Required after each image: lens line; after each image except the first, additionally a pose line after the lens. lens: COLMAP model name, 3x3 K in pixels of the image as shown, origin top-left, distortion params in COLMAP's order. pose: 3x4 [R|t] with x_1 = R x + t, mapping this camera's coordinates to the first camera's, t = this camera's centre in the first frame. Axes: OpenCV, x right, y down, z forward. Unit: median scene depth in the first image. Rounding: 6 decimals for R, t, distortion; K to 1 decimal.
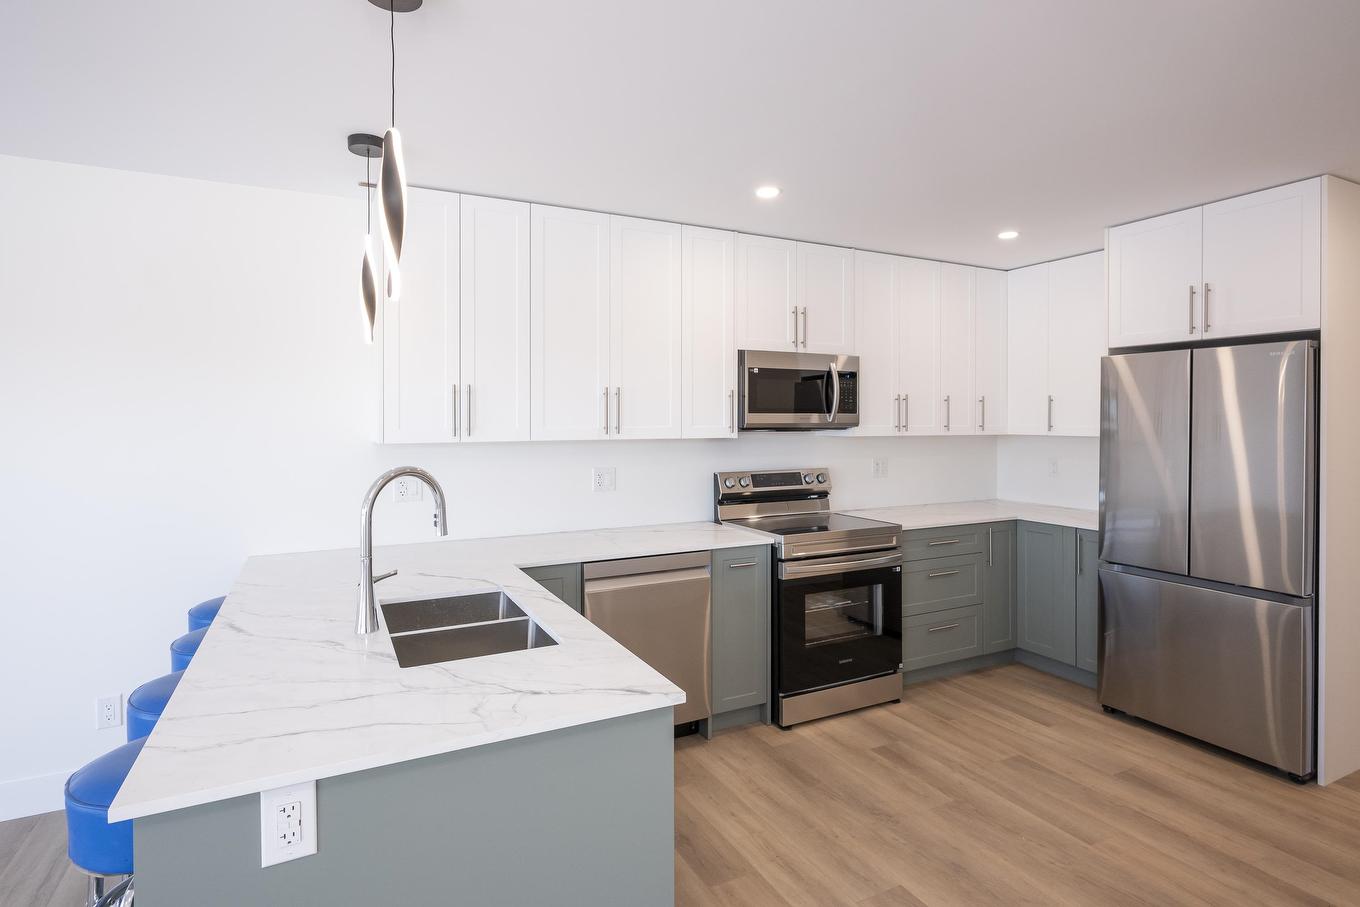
lens RADIAL K [[699.2, 0, 677.3], [0, 699.2, 425.6], [0, 0, 1]] dist [-0.001820, 0.003231]
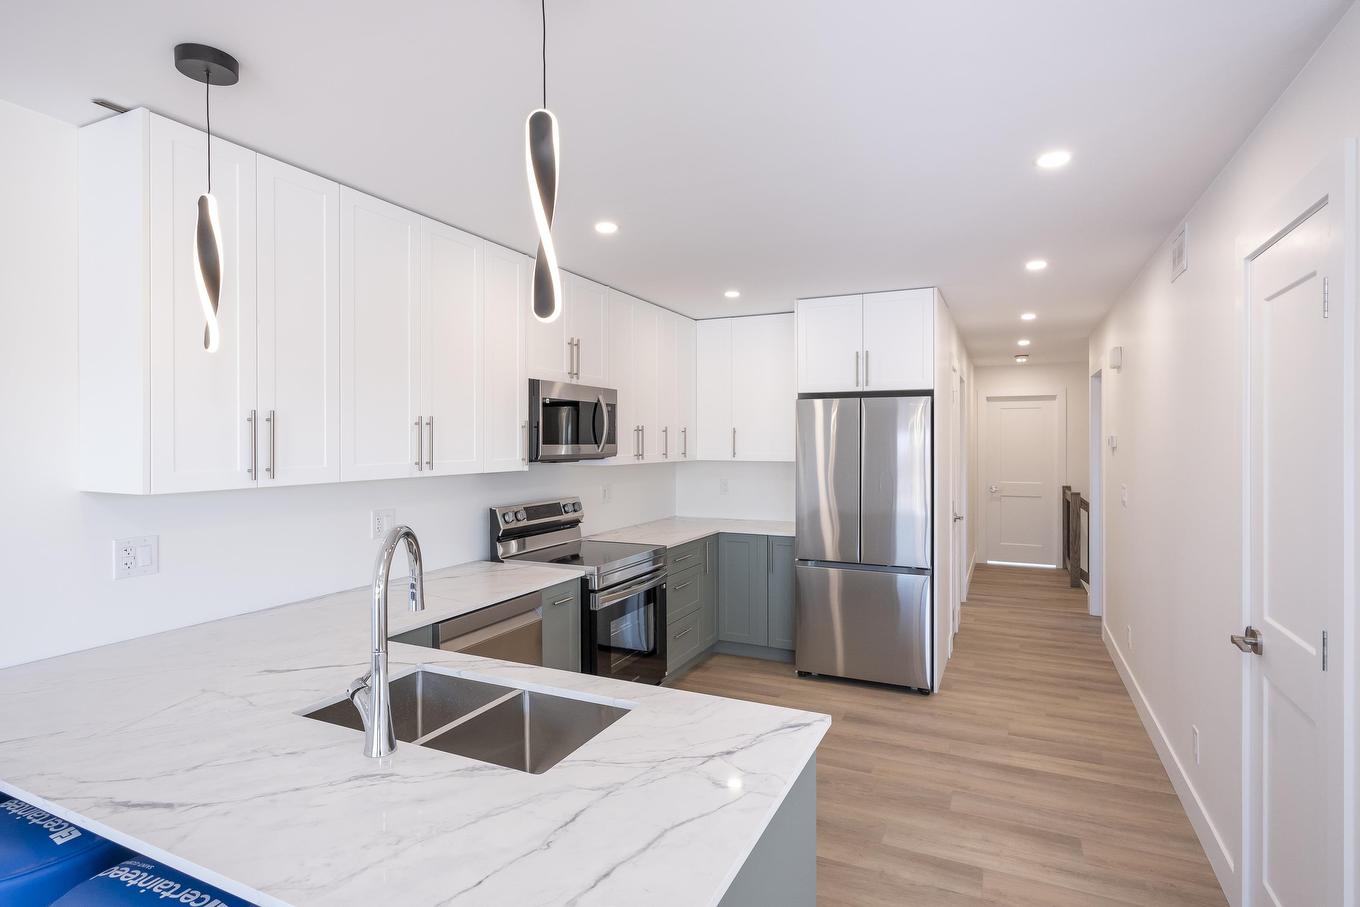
lens RADIAL K [[699.2, 0, 676.6], [0, 699.2, 447.6], [0, 0, 1]] dist [-0.001820, 0.003231]
pose [[0.793369, -0.005502, 0.608716, -0.339151], [0.005535, 0.999983, 0.001825, -0.014414], [-0.608715, 0.001921, 0.793386, 0.116271]]
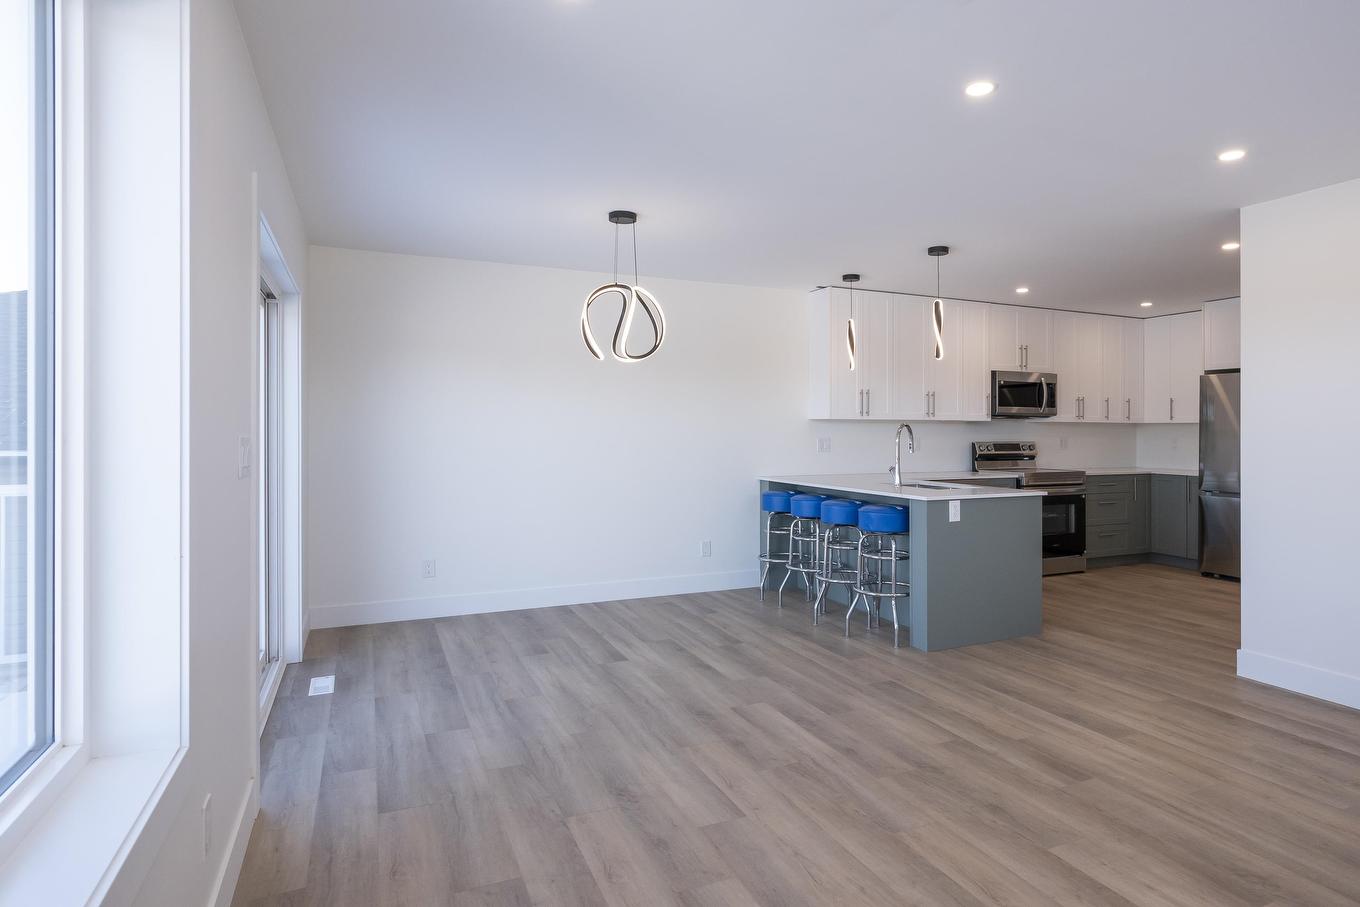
lens RADIAL K [[775.8, 0, 746.3], [0, 775.8, 426.6], [0, 0, 1]] dist [-0.005361, 0.003825]
pose [[0.999832, 0.005689, -0.017397, -0.494220], [-0.005913, 0.999900, -0.012842, 0.061061], [0.017322, 0.012943, 0.999766, -0.953933]]
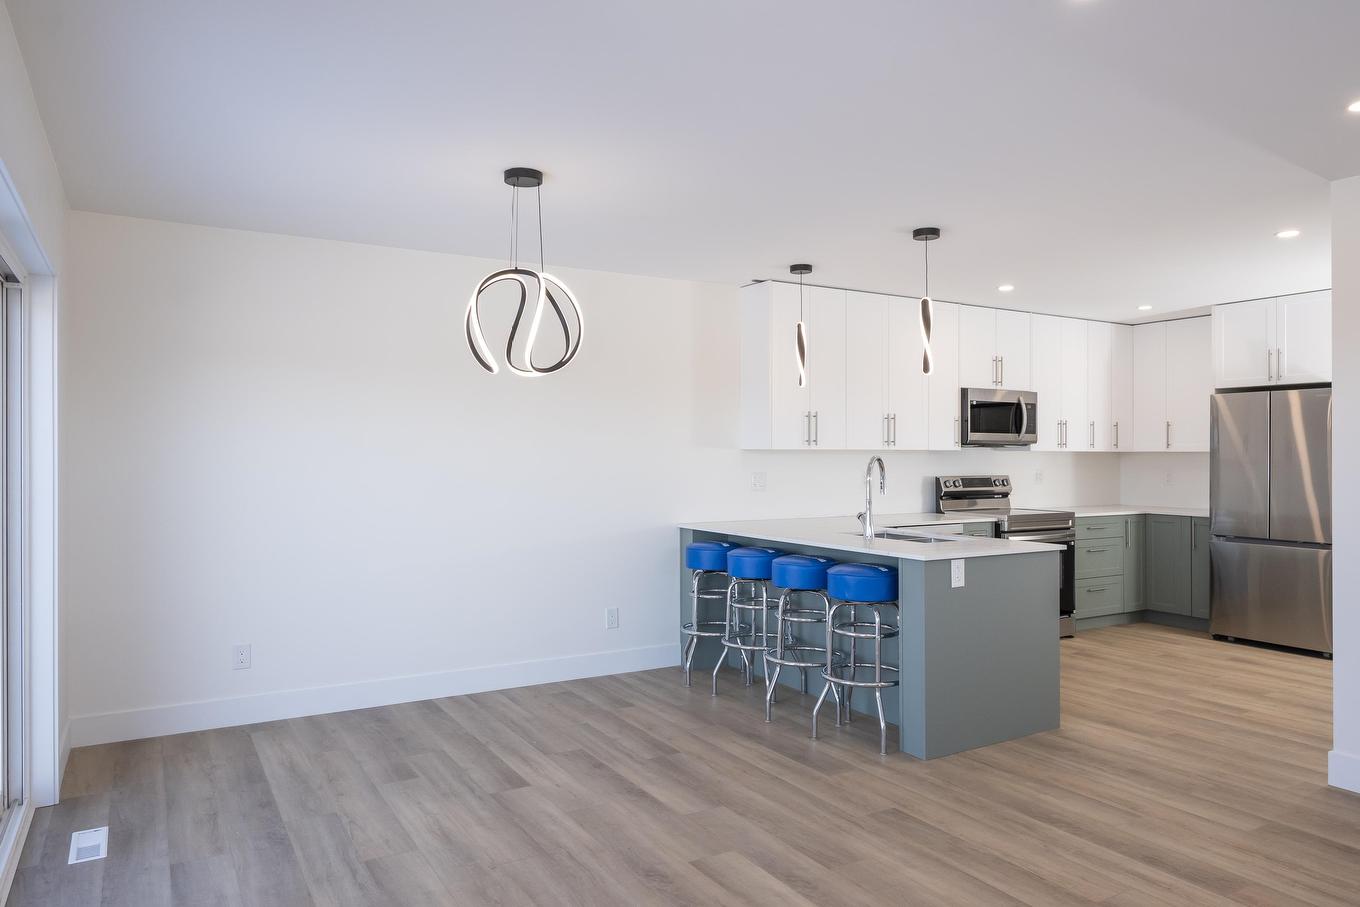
lens RADIAL K [[907.5, 0, 681.8], [0, 907.5, 445.4], [0, 0, 1]] dist [0.000698, -0.000861]
pose [[0.998136, 0.003982, 0.060901, -0.588593], [-0.002867, 0.999827, -0.018386, 0.043274], [-0.060964, 0.018178, 0.997974, -0.791663]]
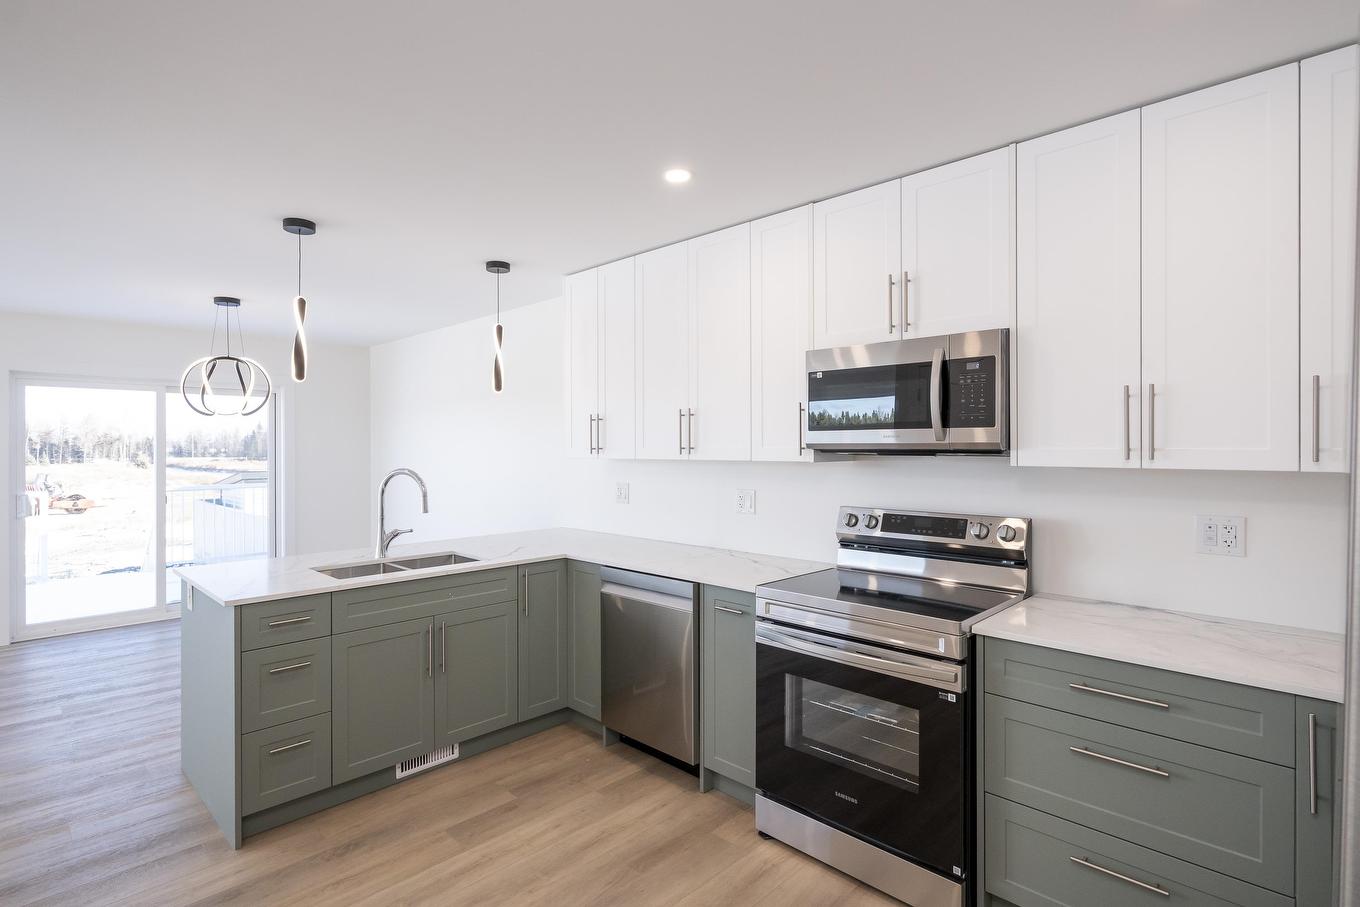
lens RADIAL K [[679.9, 0, 677.5], [0, 679.9, 451.0], [0, 0, 1]] dist [-0.000578, 0.001124]
pose [[0.315571, 0.007577, -0.948872, 0.775494], [-0.004795, 0.999968, 0.006391, 0.000804], [0.948890, 0.002534, 0.315597, 0.615993]]
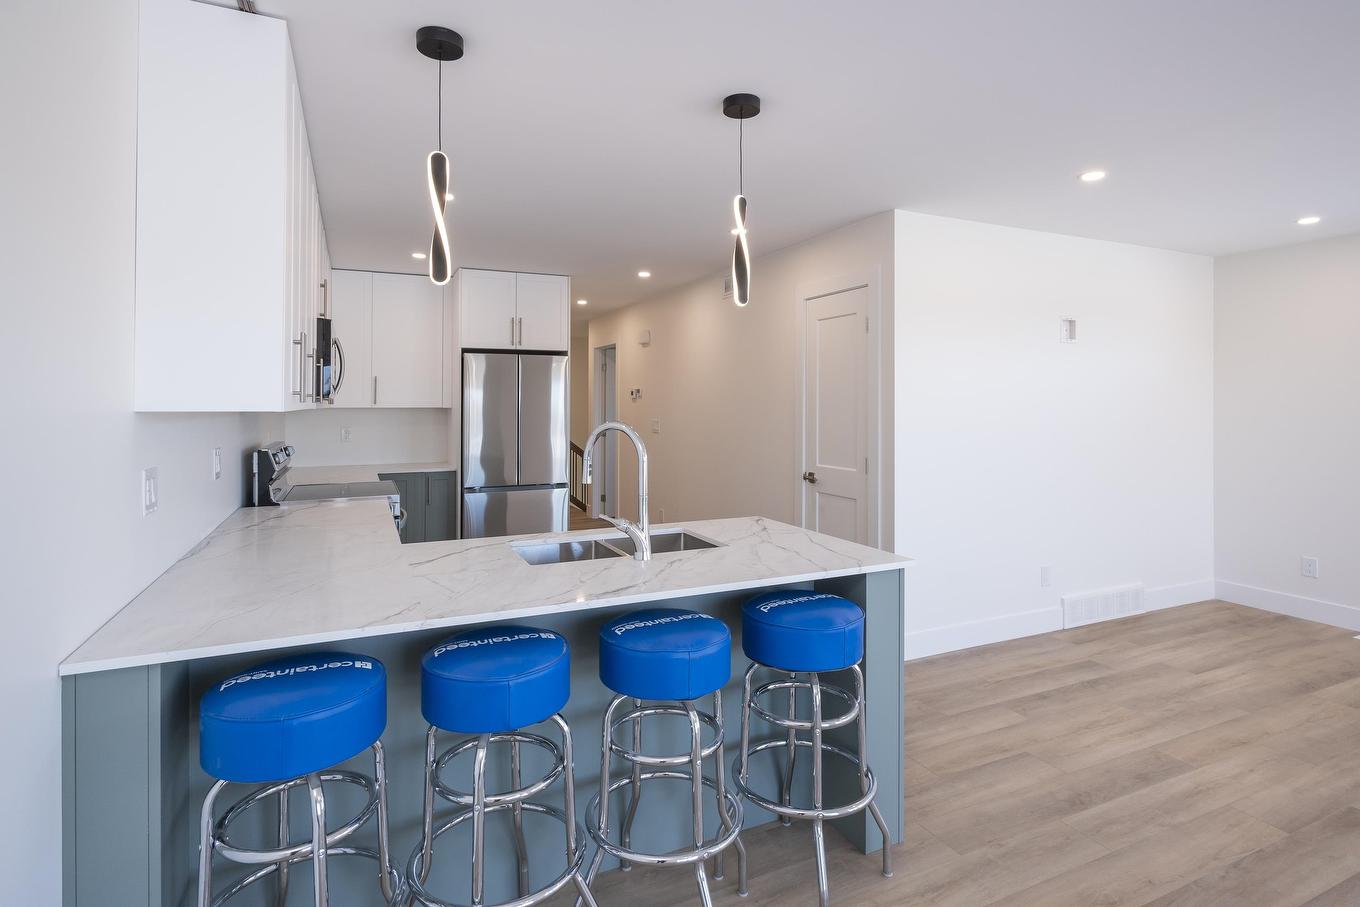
lens RADIAL K [[699.2, 0, 678.3], [0, 699.2, 399.3], [0, 0, 1]] dist [-0.001820, 0.003231]
pose [[0.042739, 0.009421, 0.999042, -0.852818], [0.009200, 0.999909, -0.009823, 0.019009], [-0.999044, 0.009611, 0.042649, 0.466160]]
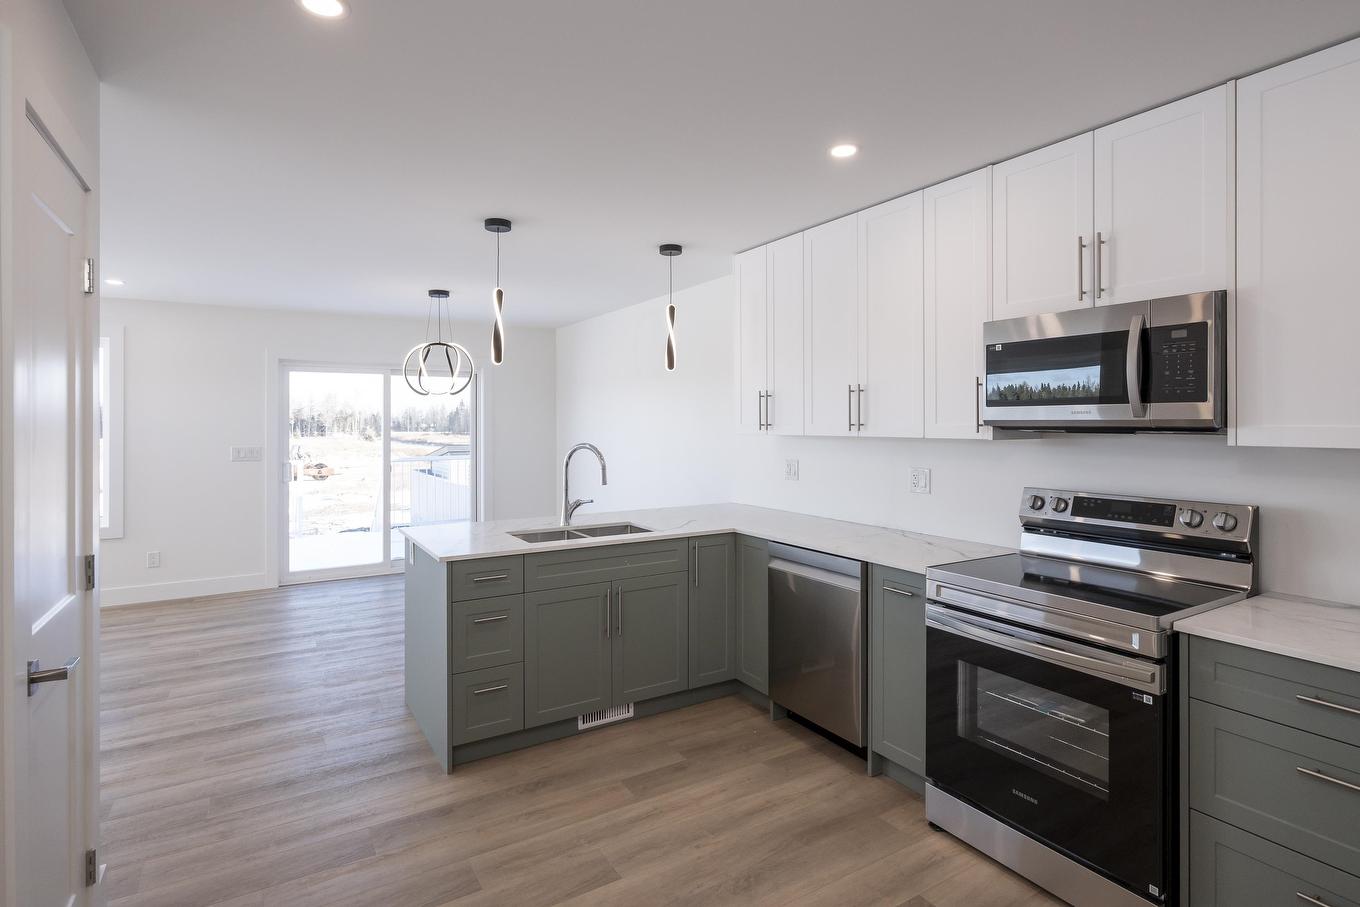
lens RADIAL K [[699.2, 0, 684.8], [0, 699.2, 426.6], [0, 0, 1]] dist [-0.001820, 0.003231]
pose [[0.078468, 0.008024, -0.996884, 0.811422], [-0.004779, 0.999959, 0.007672, -0.000715], [0.996905, 0.004163, 0.078503, 0.619048]]
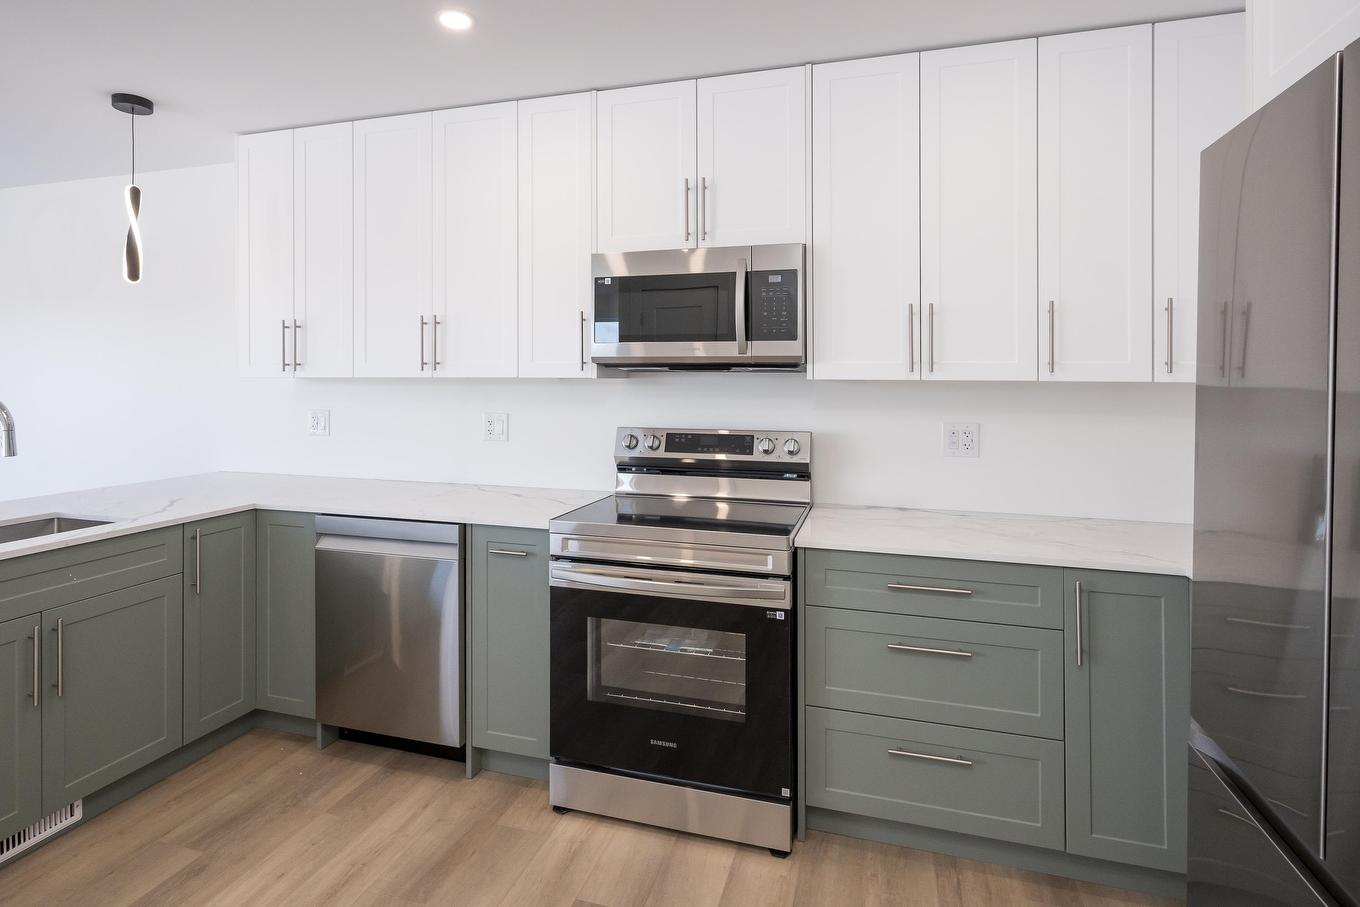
lens RADIAL K [[699.2, 0, 666.0], [0, 699.2, 384.5], [0, 0, 1]] dist [-0.001820, 0.003231]
pose [[0.718544, 0.008760, -0.695426, 0.637913], [-0.009851, 0.999949, 0.002418, 0.021612], [0.695412, 0.005113, 0.718594, 0.541562]]
